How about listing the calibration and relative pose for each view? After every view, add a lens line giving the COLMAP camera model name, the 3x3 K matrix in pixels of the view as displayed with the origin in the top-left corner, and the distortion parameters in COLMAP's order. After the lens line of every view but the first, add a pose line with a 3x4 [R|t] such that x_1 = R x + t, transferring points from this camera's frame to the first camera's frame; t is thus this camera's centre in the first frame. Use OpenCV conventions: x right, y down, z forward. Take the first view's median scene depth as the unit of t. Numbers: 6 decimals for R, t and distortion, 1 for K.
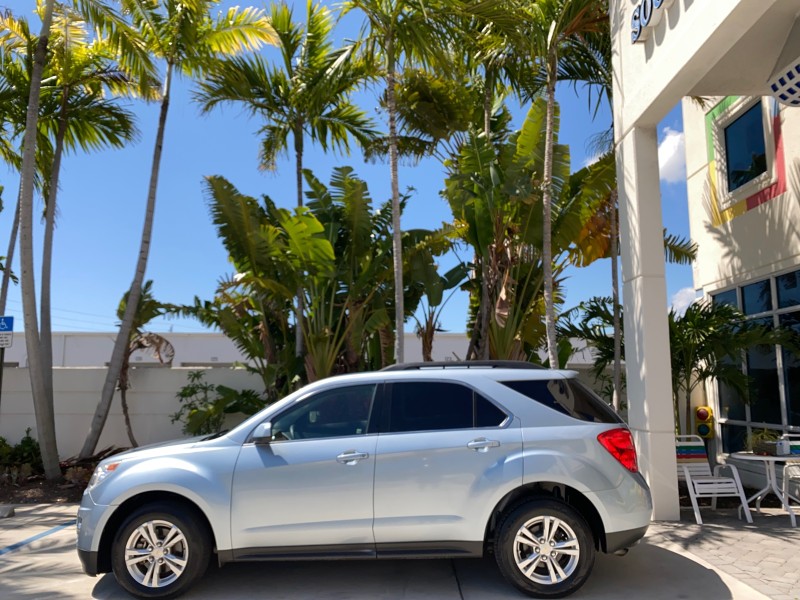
lens RADIAL K [[615.5, 0, 400.7], [0, 615.5, 302.8], [0, 0, 1]] dist [0.013388, -0.013040]
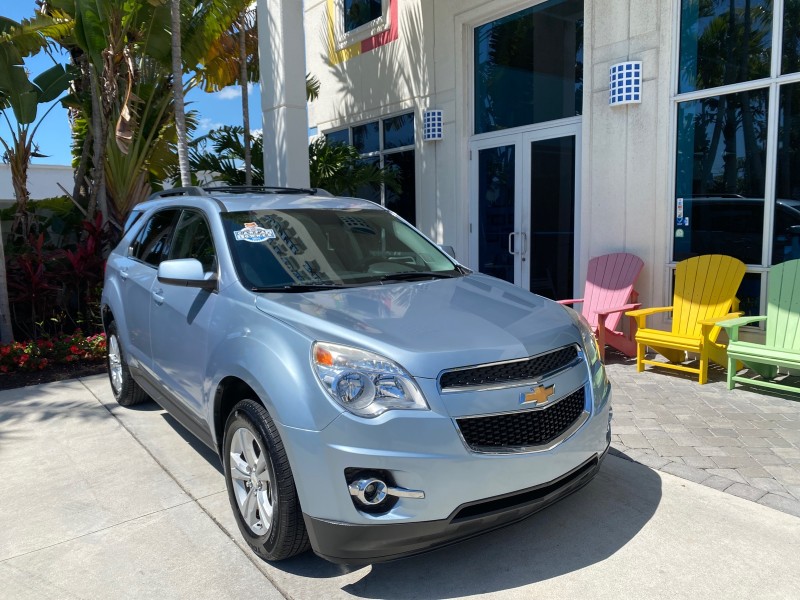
lens RADIAL K [[615.5, 0, 395.5], [0, 615.5, 298.2], [0, 0, 1]] dist [0.013388, -0.013040]
pose [[0.799734, -0.089361, 0.593666, -0.061962], [-0.062381, 0.971138, 0.230214, 0.012665], [-0.597104, -0.221144, 0.771078, 0.054225]]
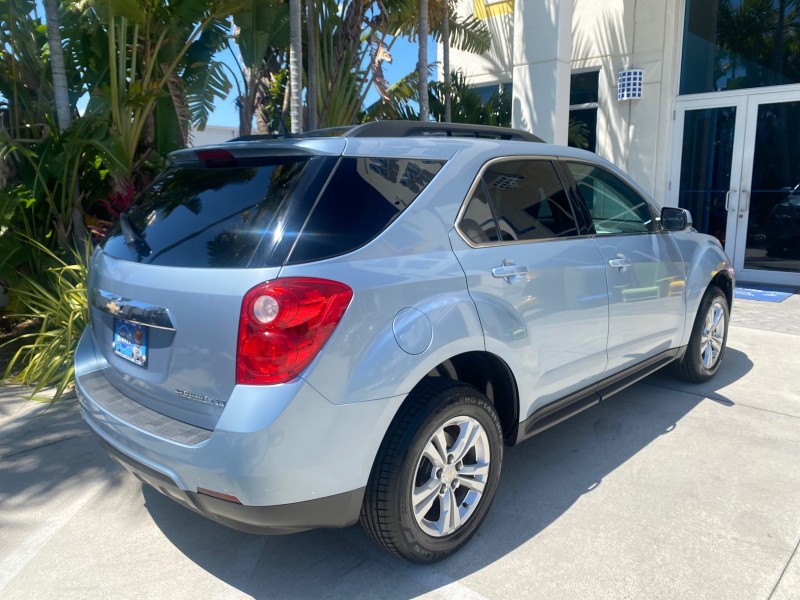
lens RADIAL K [[615.5, 0, 397.5], [0, 615.5, 298.8], [0, 0, 1]] dist [0.013388, -0.013040]
pose [[0.684110, -0.138813, 0.716048, -0.418046], [-0.092343, 0.957339, 0.273814, 0.058560], [-0.723510, -0.253441, 0.642107, 0.356950]]
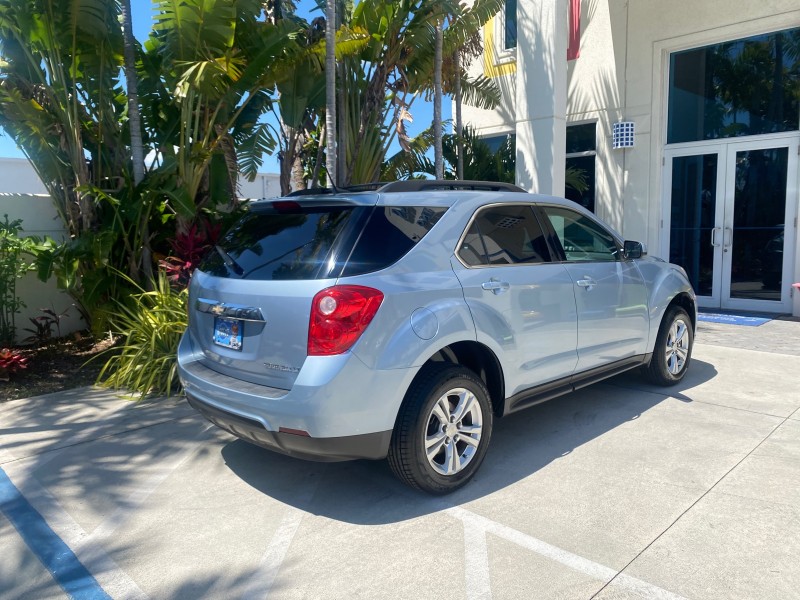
lens RADIAL K [[615.5, 0, 399.6], [0, 615.5, 298.3], [0, 0, 1]] dist [0.013388, -0.013040]
pose [[0.705123, -0.095138, 0.702674, -0.495801], [-0.082029, 0.973361, 0.214102, 0.048251], [-0.704324, -0.208608, 0.678535, 0.281665]]
